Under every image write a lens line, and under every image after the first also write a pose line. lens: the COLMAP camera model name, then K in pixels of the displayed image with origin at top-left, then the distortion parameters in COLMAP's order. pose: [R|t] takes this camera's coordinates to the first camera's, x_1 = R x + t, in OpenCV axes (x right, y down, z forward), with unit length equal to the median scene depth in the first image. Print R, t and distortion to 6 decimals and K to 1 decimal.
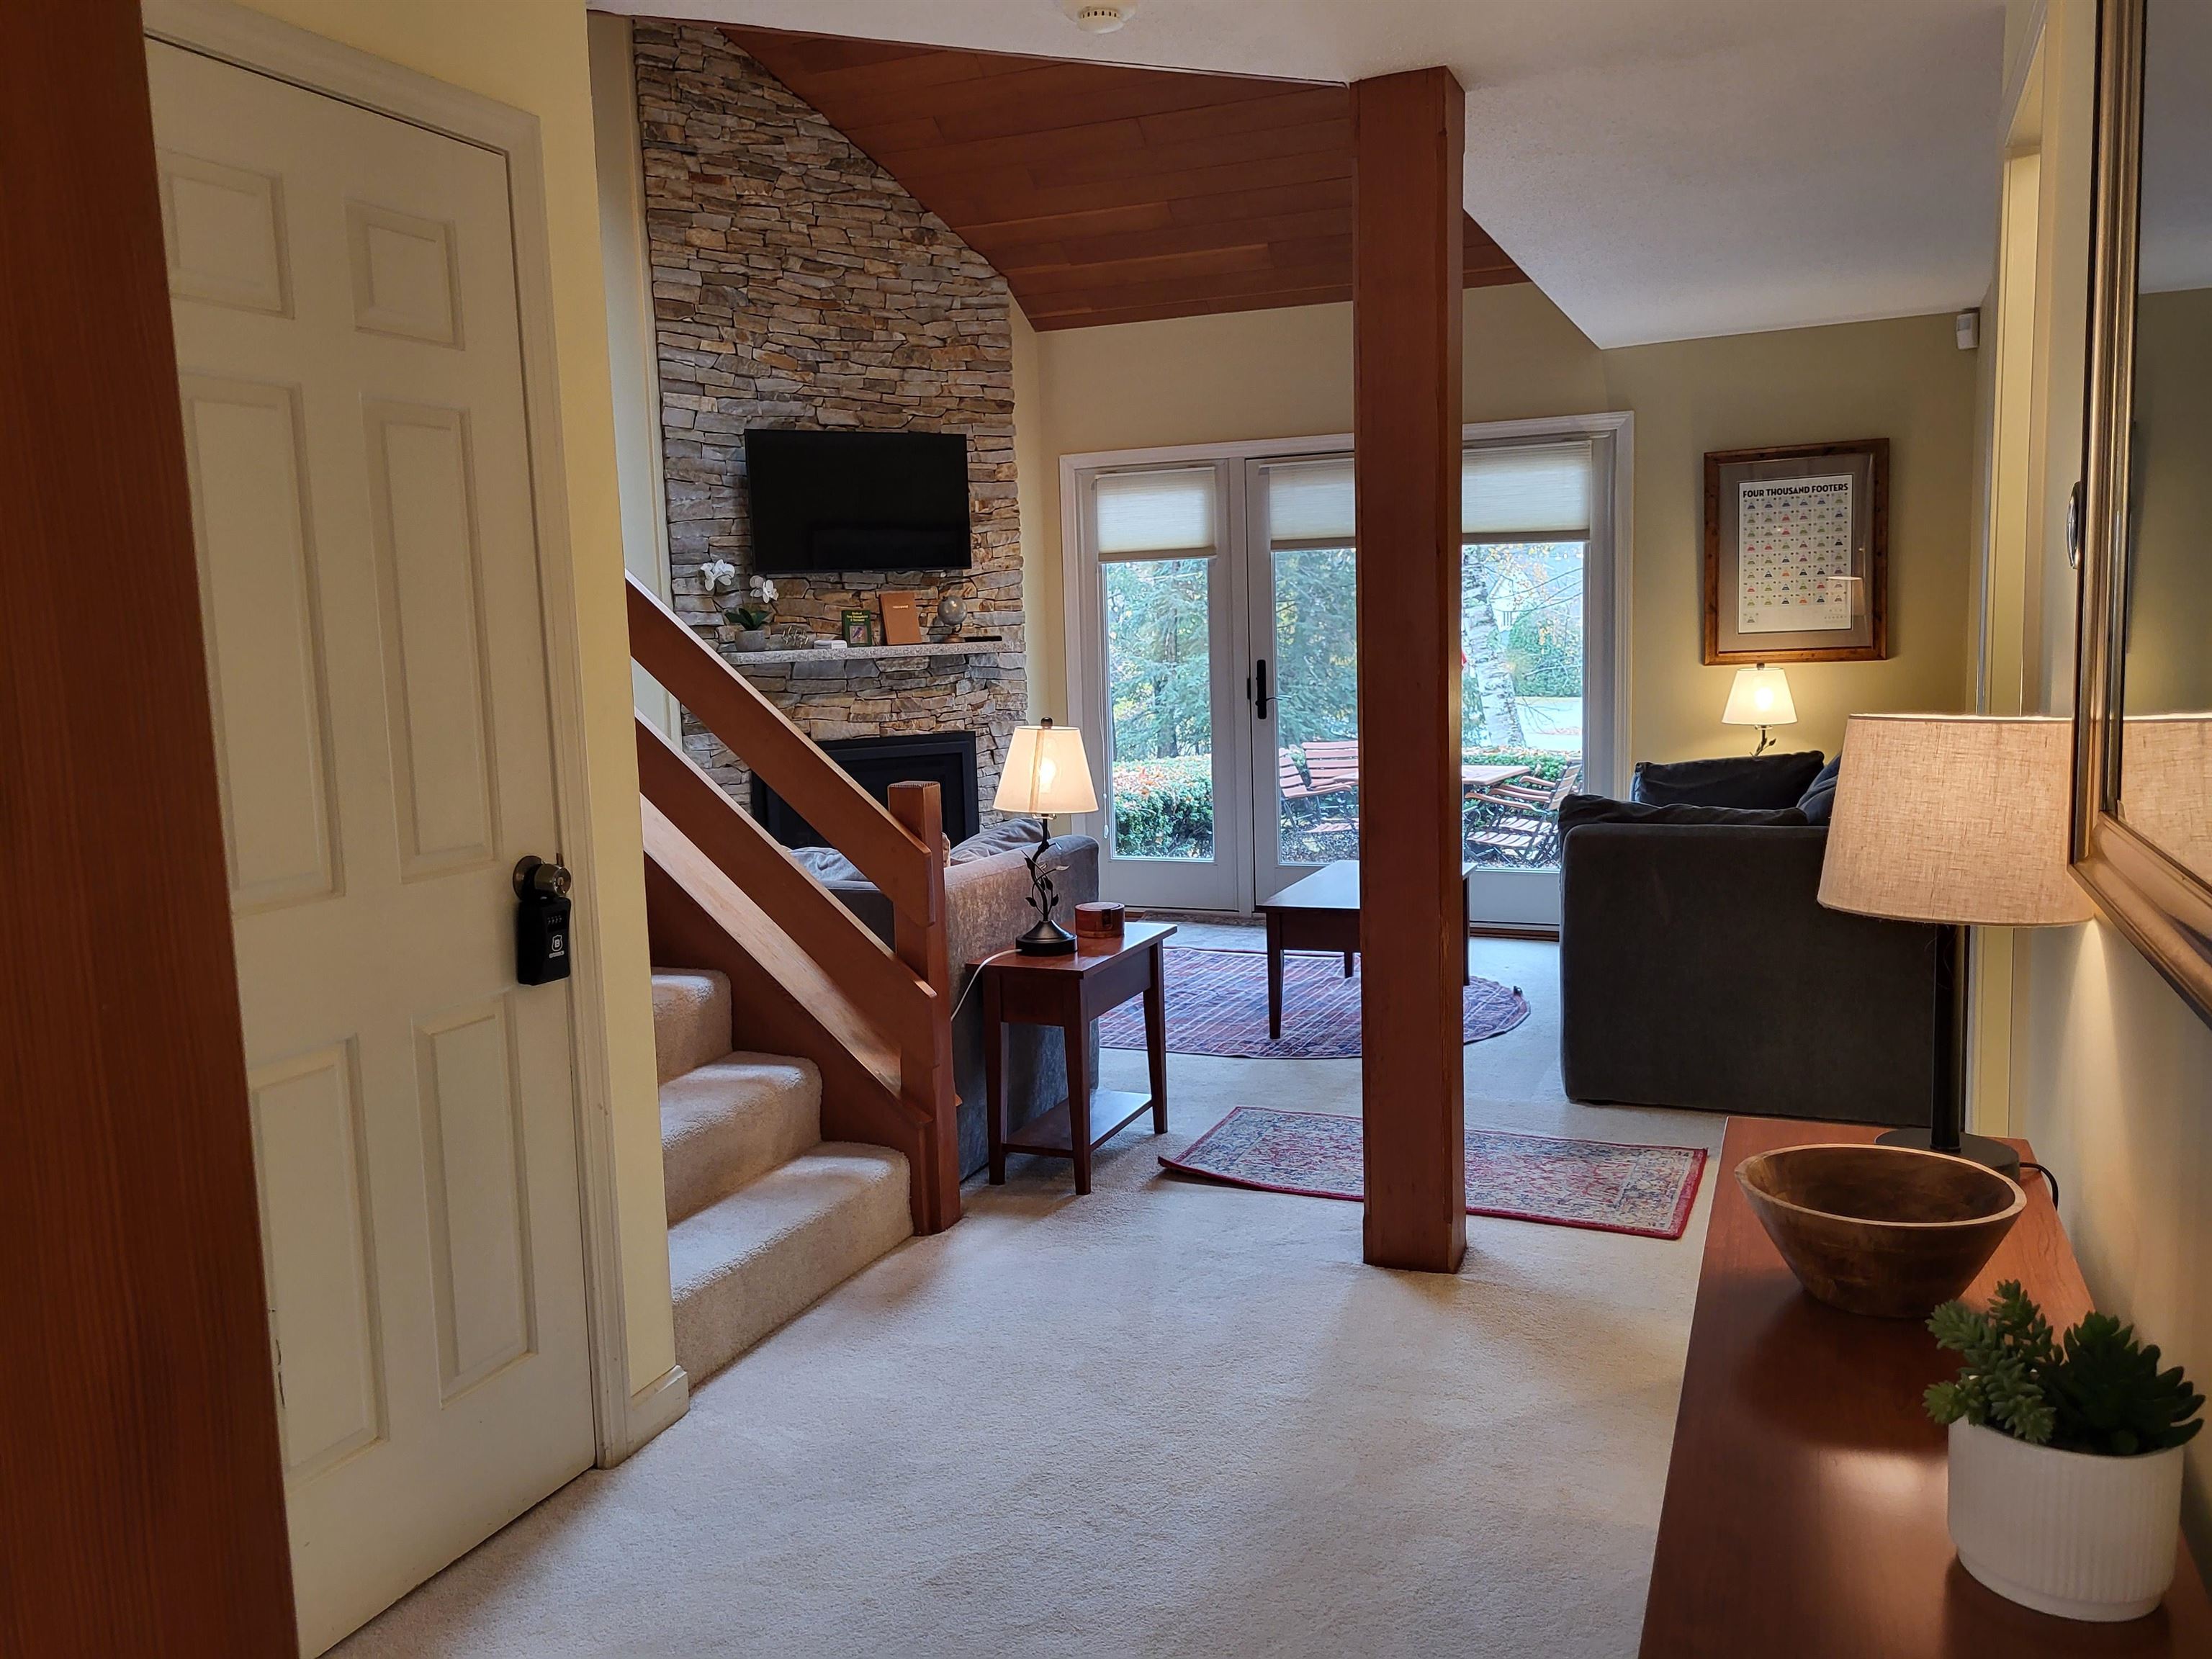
lens RADIAL K [[1693.3, 0, 1102.0], [0, 1693.3, 817.9], [0, 0, 1]] dist [0.046614, -0.045868]
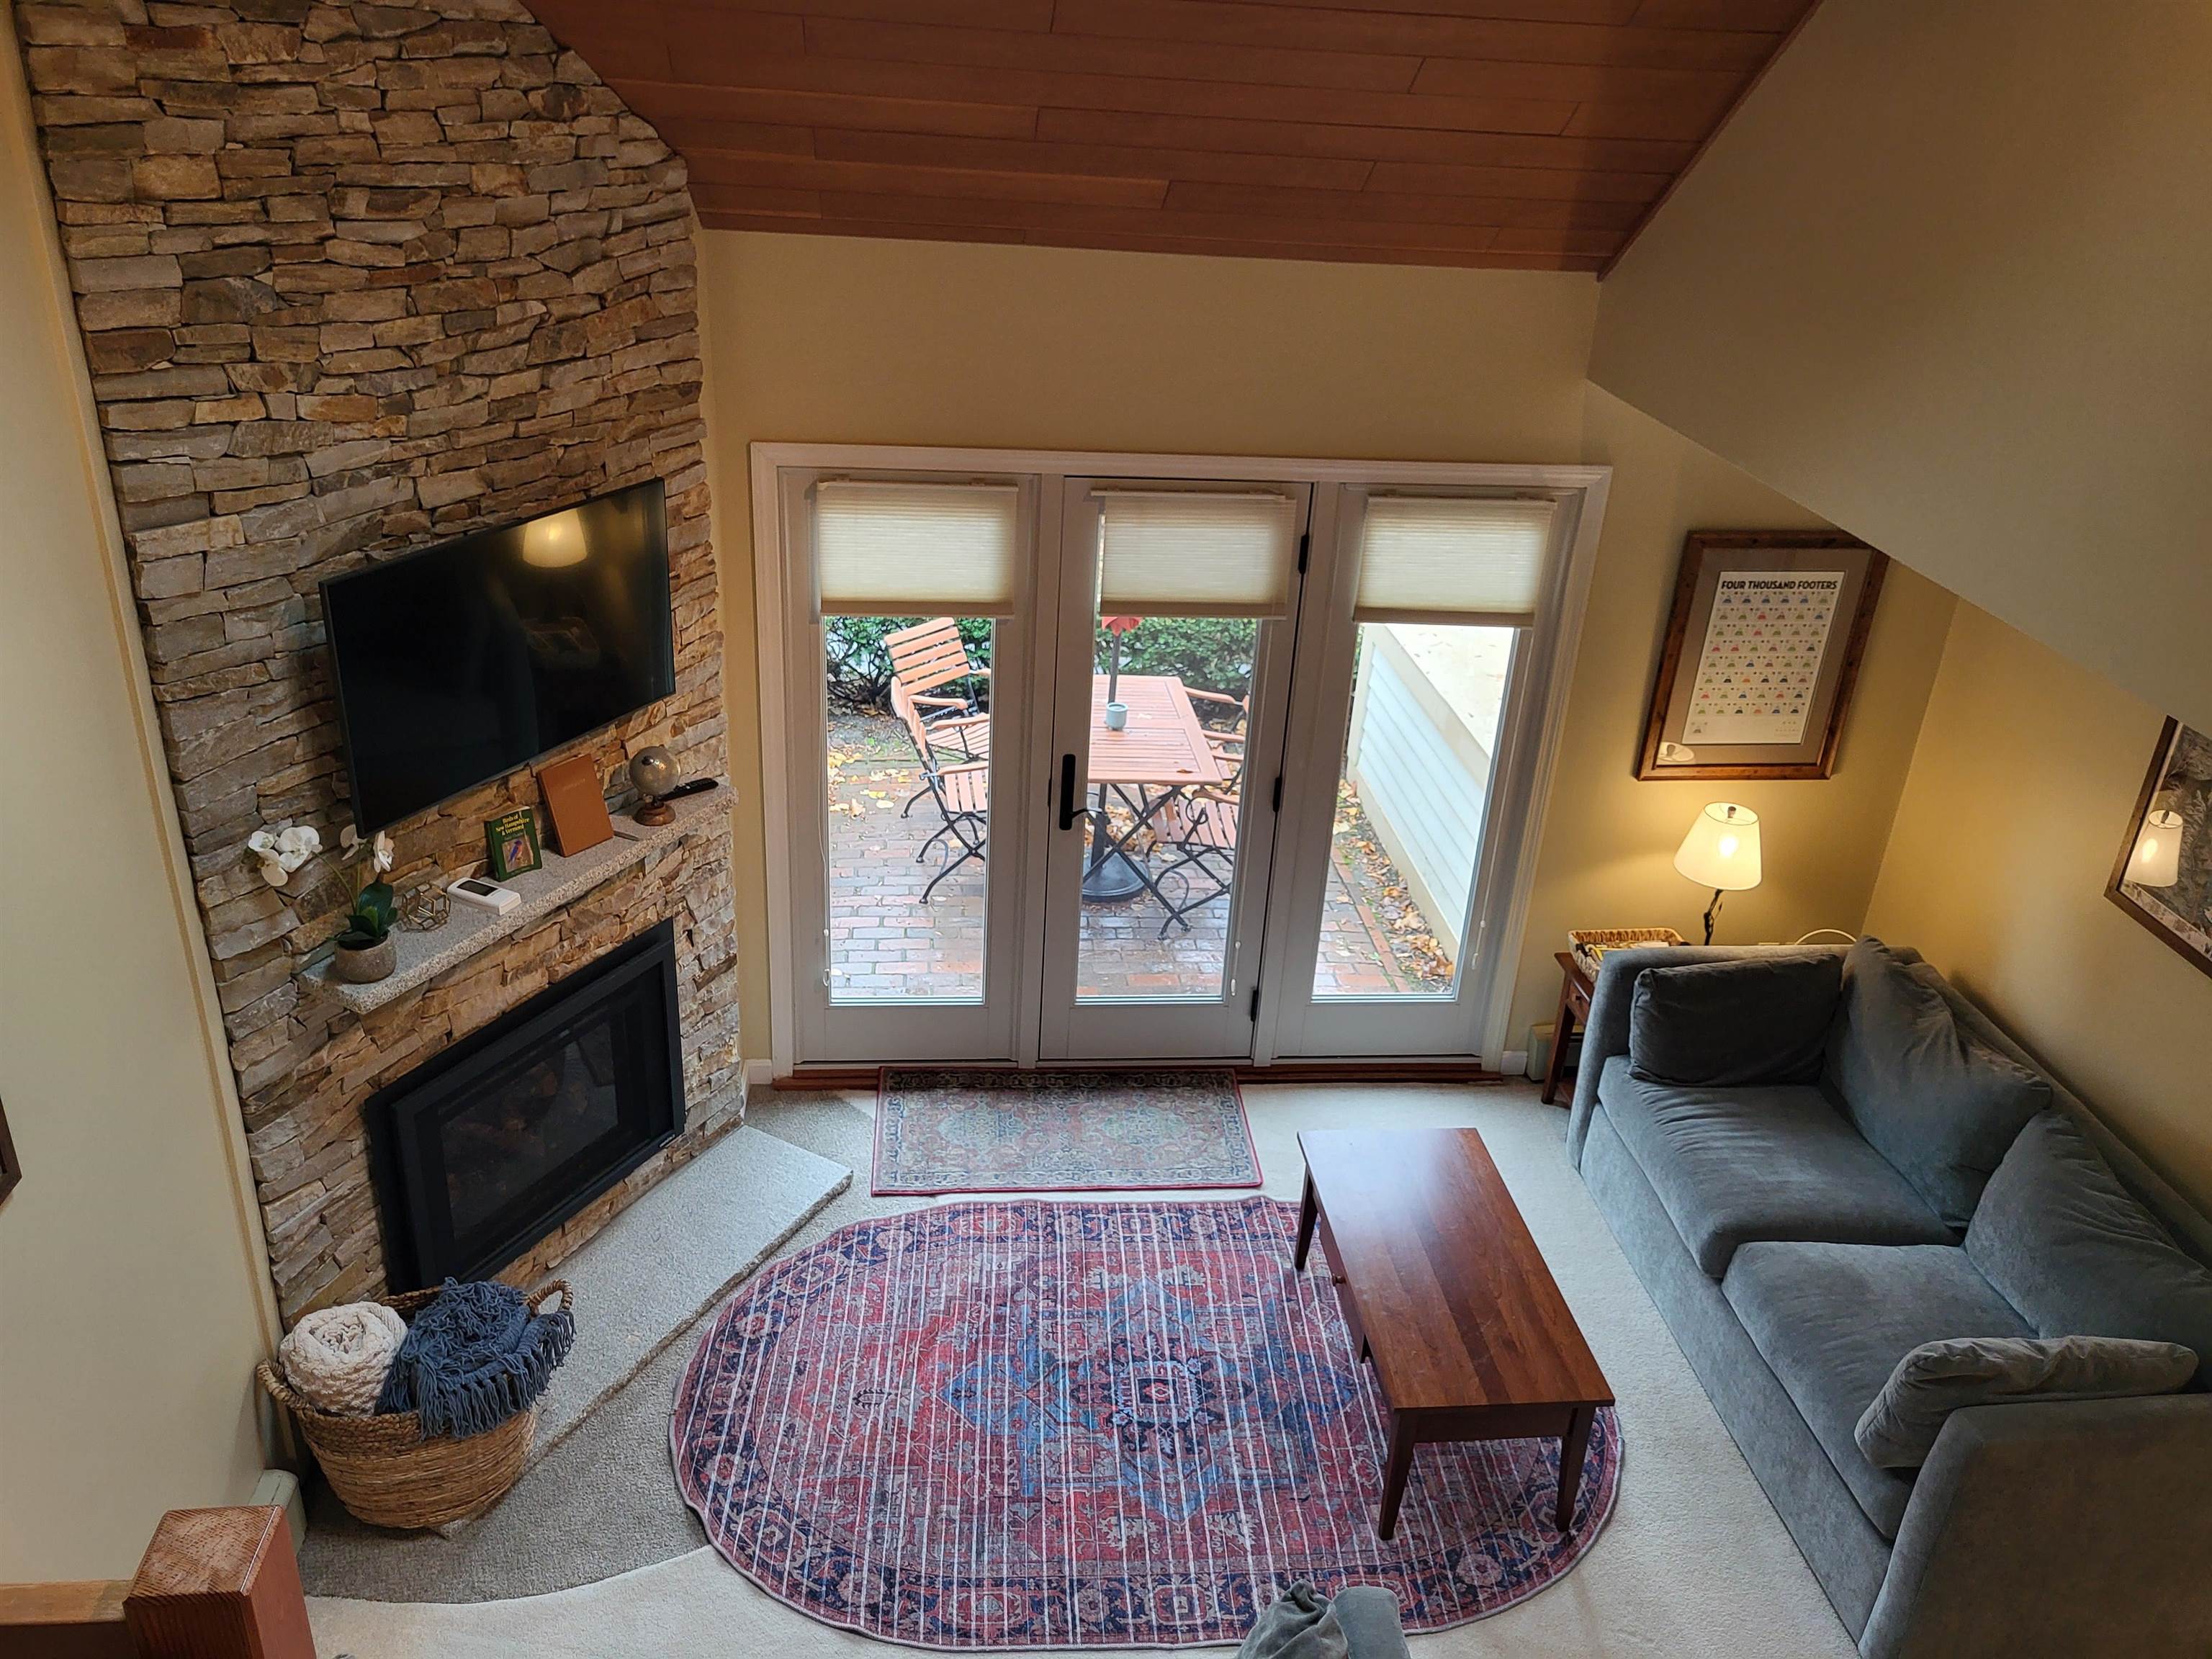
lens RADIAL K [[1693.3, 0, 1103.8], [0, 1693.3, 823.0], [0, 0, 1]] dist [0.046614, -0.045868]
pose [[0.871492, -0.139632, 0.470111, -0.247187], [-0.026210, 0.943977, 0.328968, -0.322952], [-0.489709, -0.299015, 0.819009, 0.442087]]
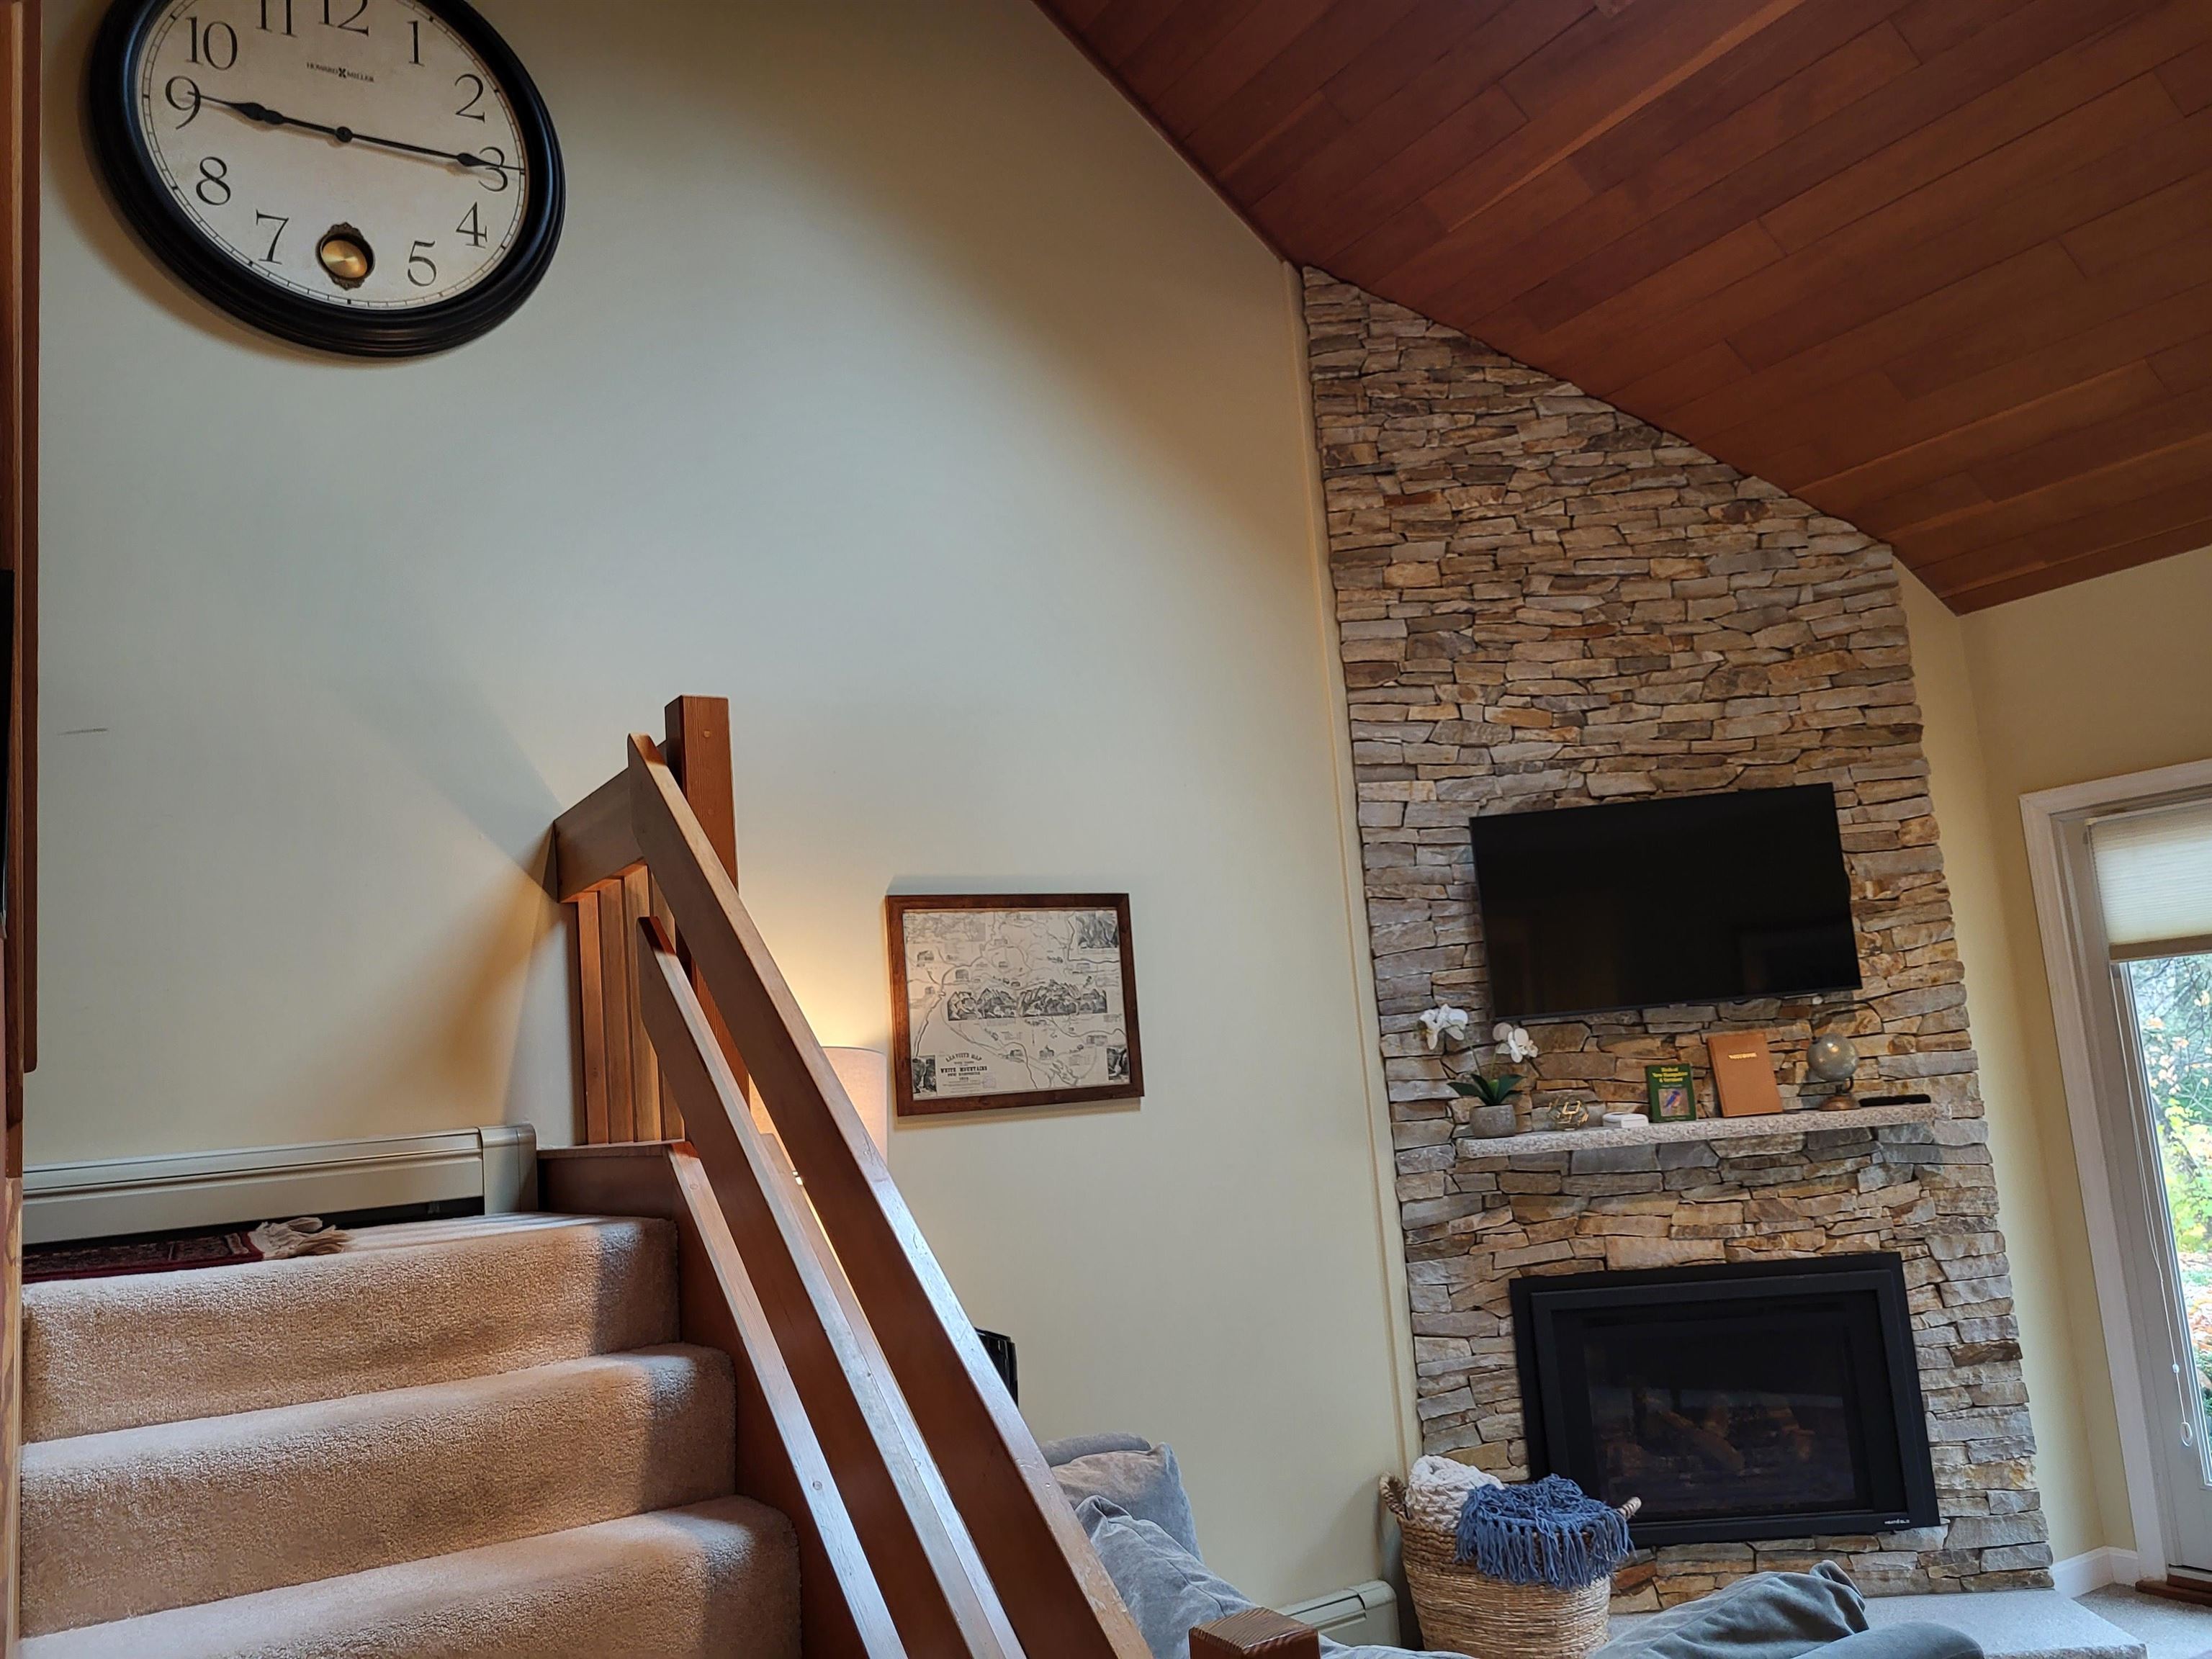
lens RADIAL K [[1693.3, 0, 1101.4], [0, 1693.3, 836.5], [0, 0, 1]] dist [0.046614, -0.045868]
pose [[0.814366, -0.114510, -0.568942, 0.062580], [-0.013671, 0.976284, -0.216064, -0.065405], [0.580190, 0.183733, 0.793487, 0.345084]]
